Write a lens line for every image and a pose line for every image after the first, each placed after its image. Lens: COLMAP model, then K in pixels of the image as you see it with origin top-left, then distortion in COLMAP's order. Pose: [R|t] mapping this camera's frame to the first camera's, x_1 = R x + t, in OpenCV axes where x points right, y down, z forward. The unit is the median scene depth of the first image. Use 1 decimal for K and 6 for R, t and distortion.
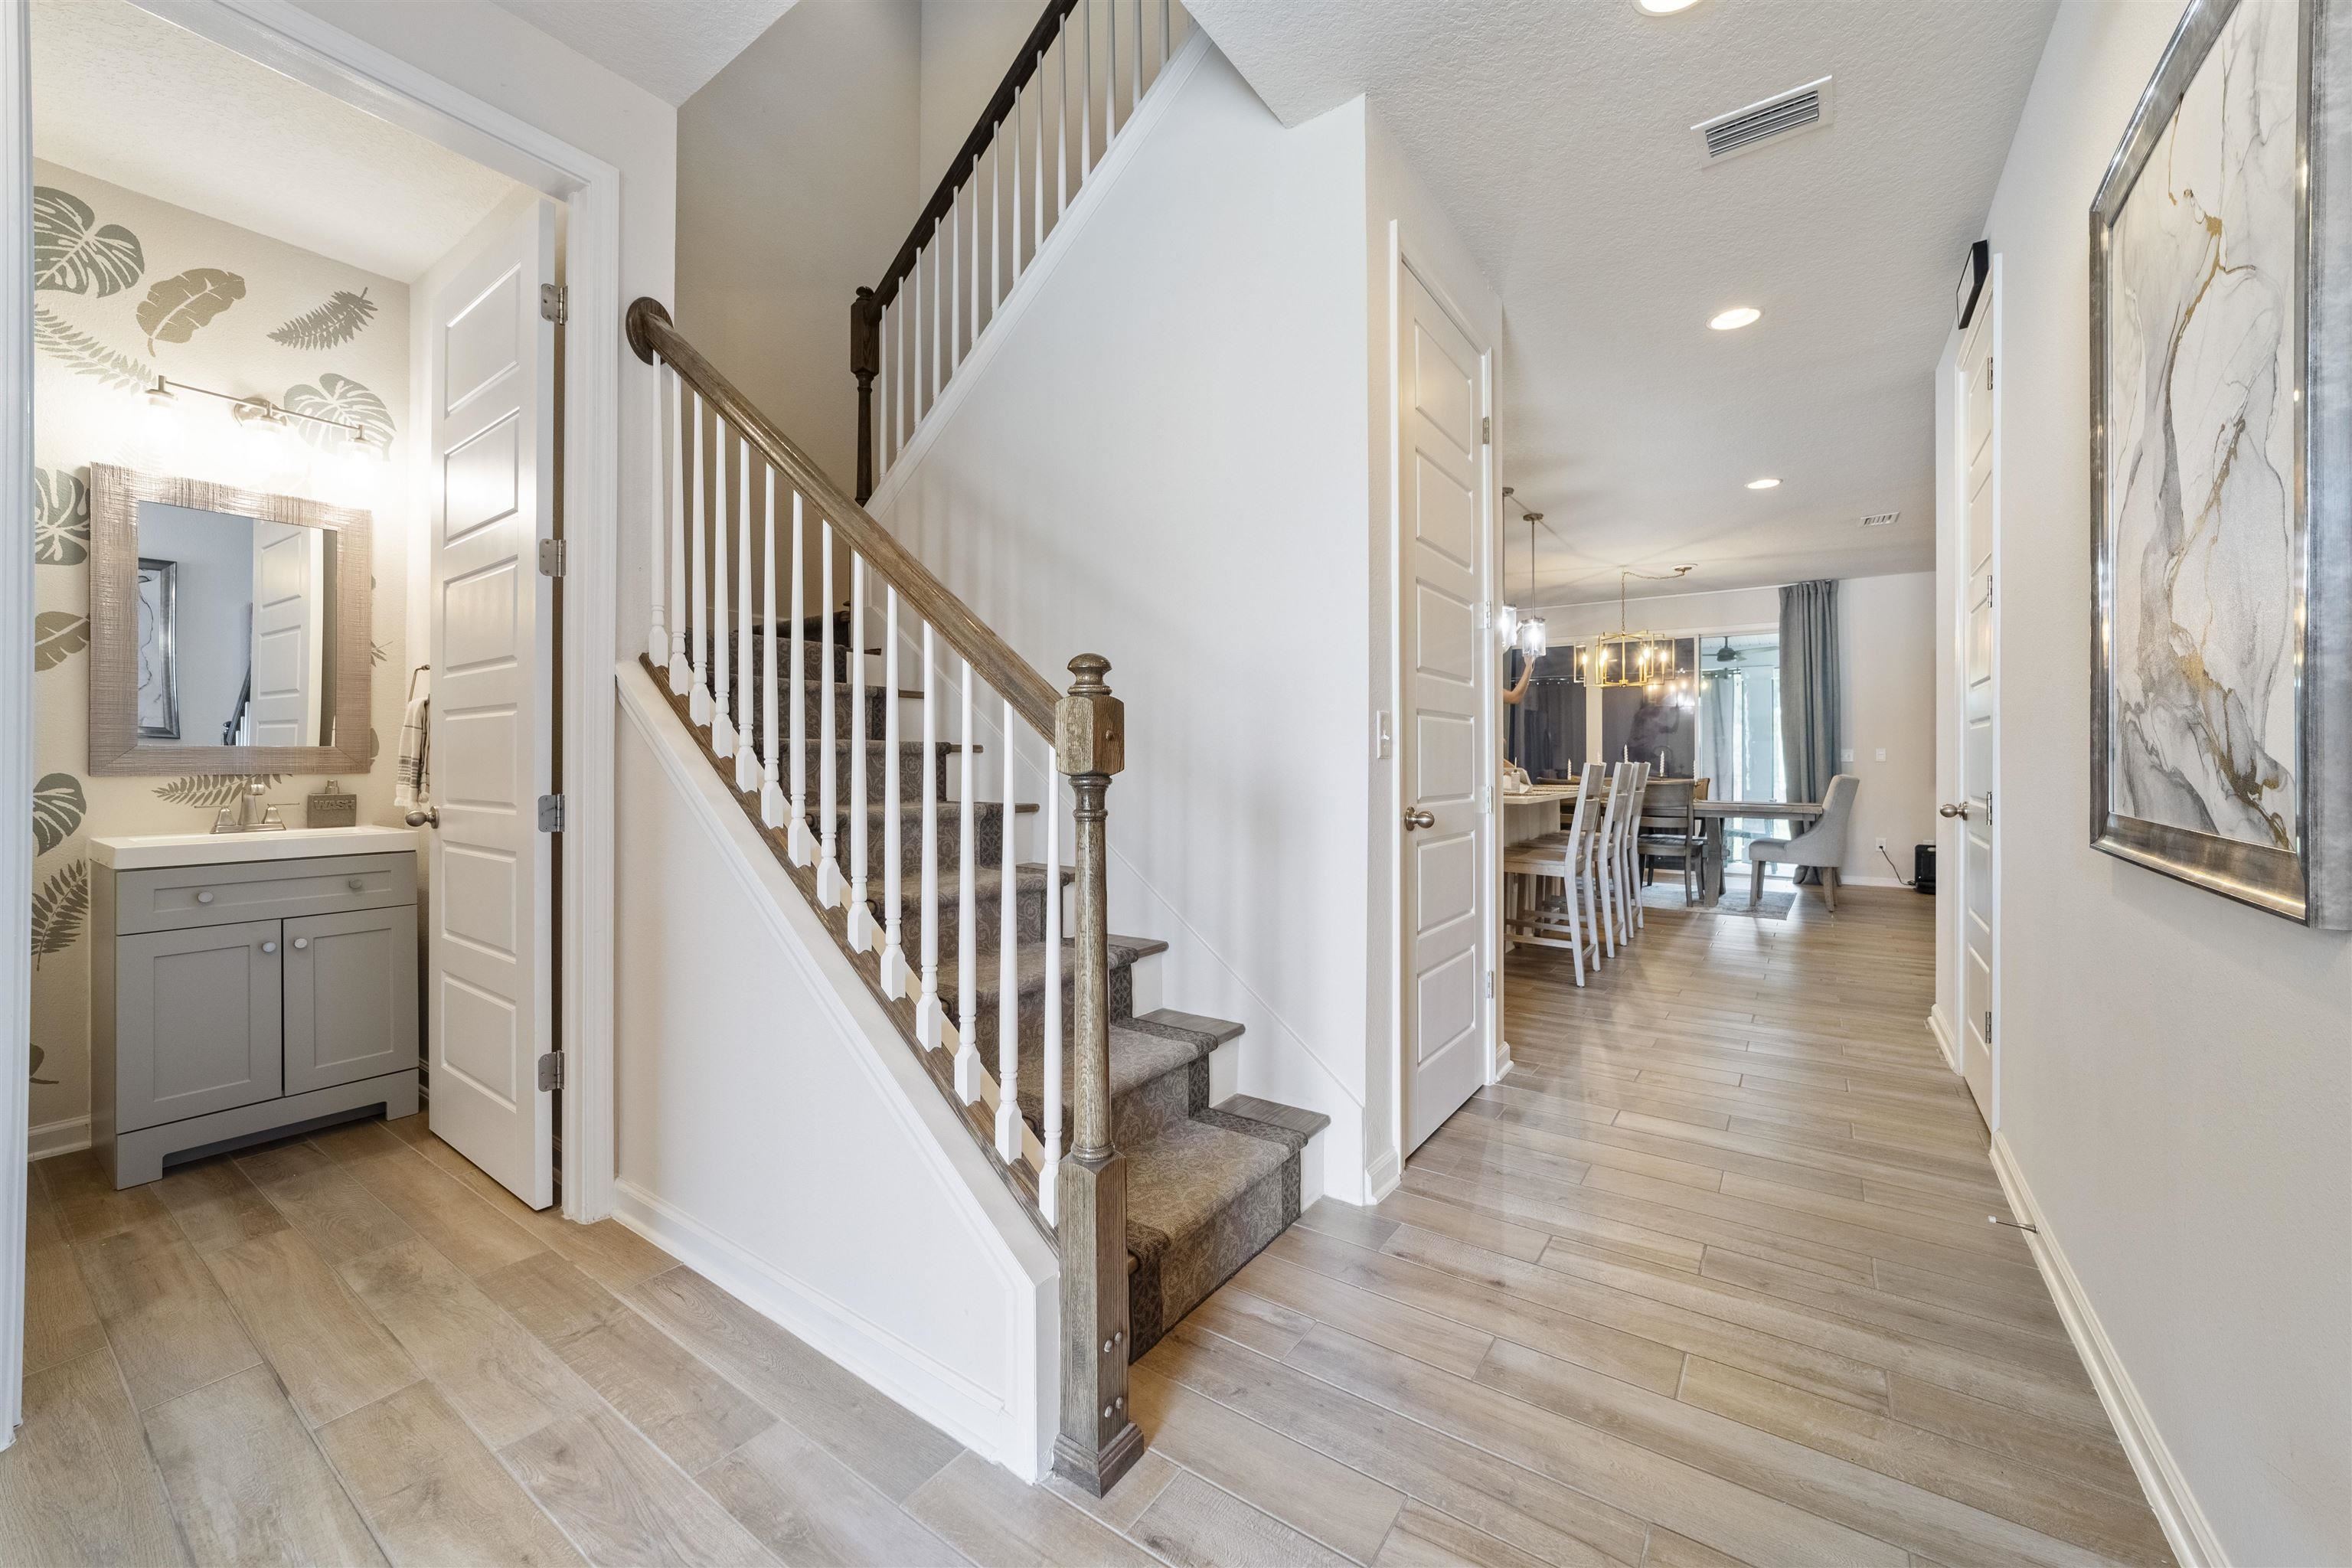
lens RADIAL K [[906.1, 0, 1180.4], [0, 906.1, 754.2], [0, 0, 1]] dist [0.003514, 0.002575]
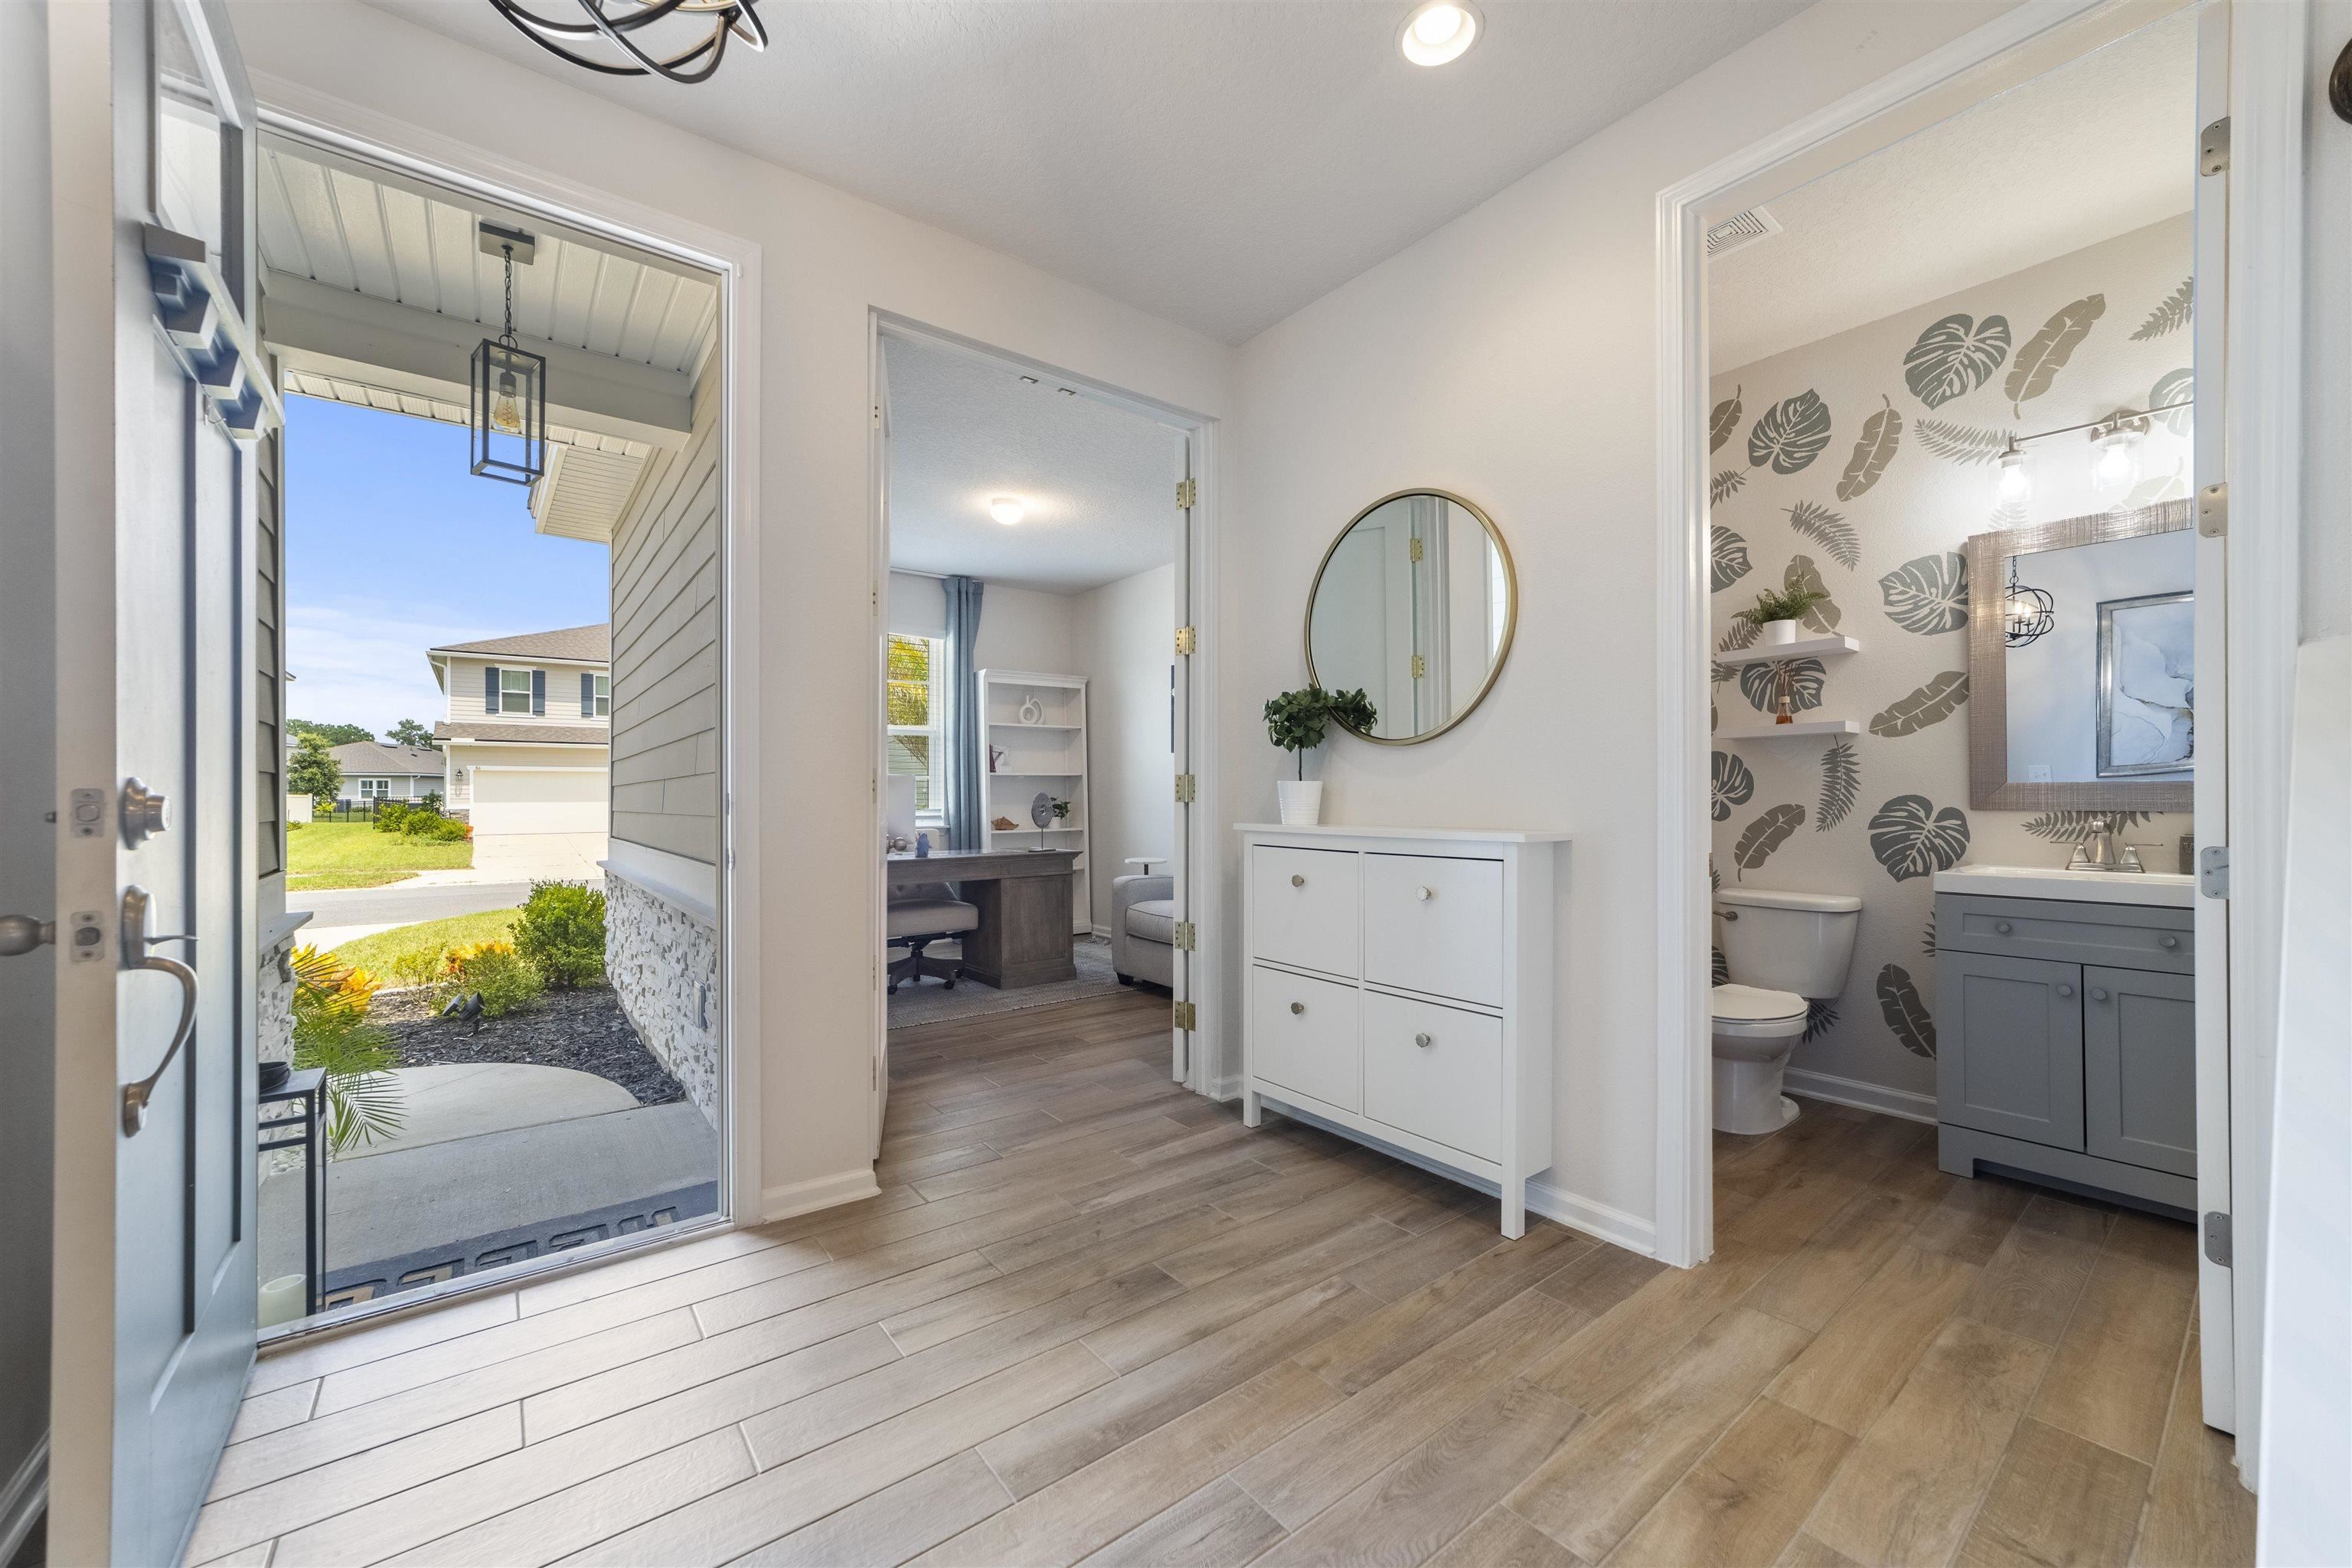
lens RADIAL K [[906.1, 0, 1172.7], [0, 906.1, 795.8], [0, 0, 1]] dist [0.003514, 0.002575]
pose [[-0.298517, -0.000716, -0.954404, 0.199863], [0.006478, 0.999975, -0.002777, 0.002459], [0.954382, -0.007012, -0.298505, 0.388465]]
